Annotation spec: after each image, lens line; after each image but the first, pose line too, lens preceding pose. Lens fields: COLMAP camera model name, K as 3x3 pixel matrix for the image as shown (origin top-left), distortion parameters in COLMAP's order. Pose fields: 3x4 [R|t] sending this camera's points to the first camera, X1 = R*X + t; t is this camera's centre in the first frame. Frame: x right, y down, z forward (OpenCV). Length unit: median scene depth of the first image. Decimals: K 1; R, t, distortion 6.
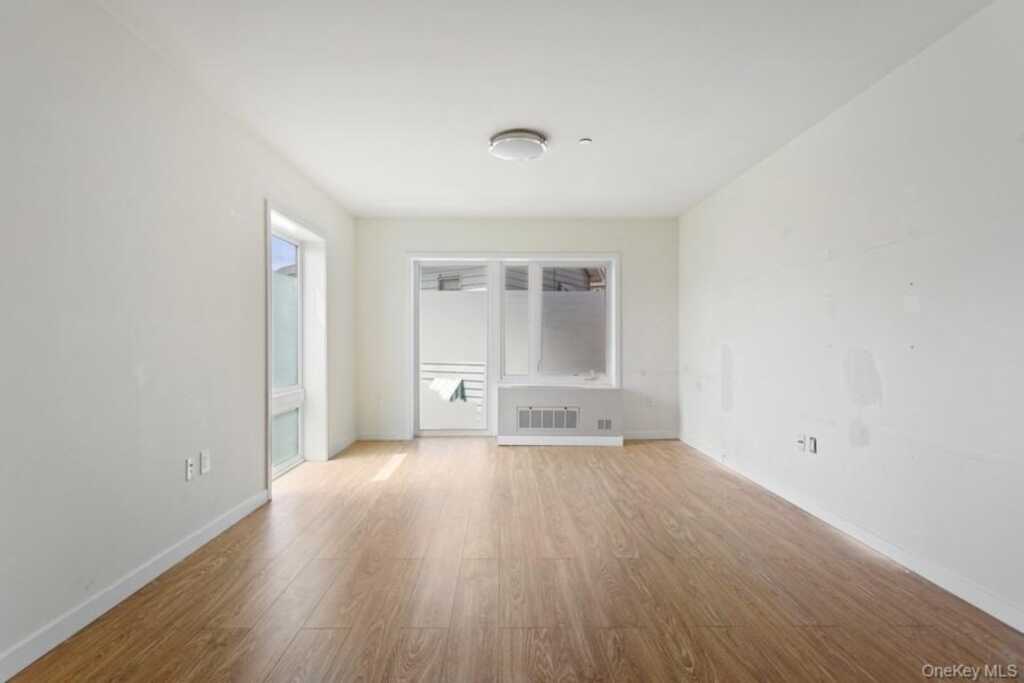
lens RADIAL K [[497.2, 0, 512.9], [0, 497.2, 339.7], [0, 0, 1]] dist [0.001713, 0.000302]
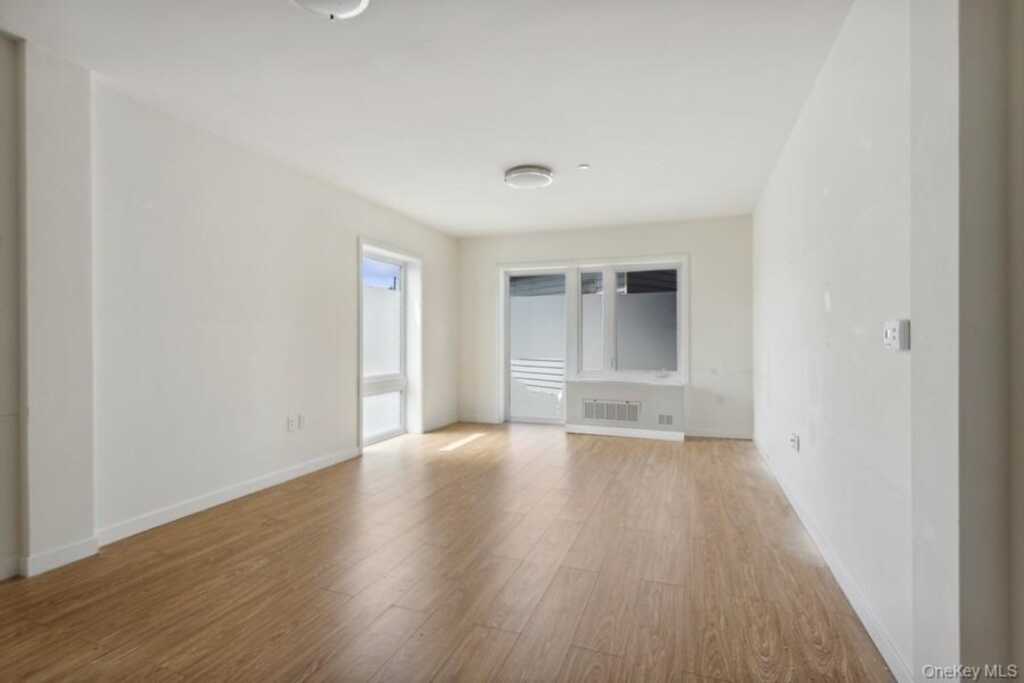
lens RADIAL K [[485.6, 0, 512.1], [0, 485.6, 331.7], [0, 0, 1]] dist [0.001628, 0.000125]
pose [[0.935209, -0.004343, -0.354069, 0.244225], [-0.000949, 0.999890, -0.014772, 0.001176], [0.354094, 0.014151, 0.935103, -0.069561]]
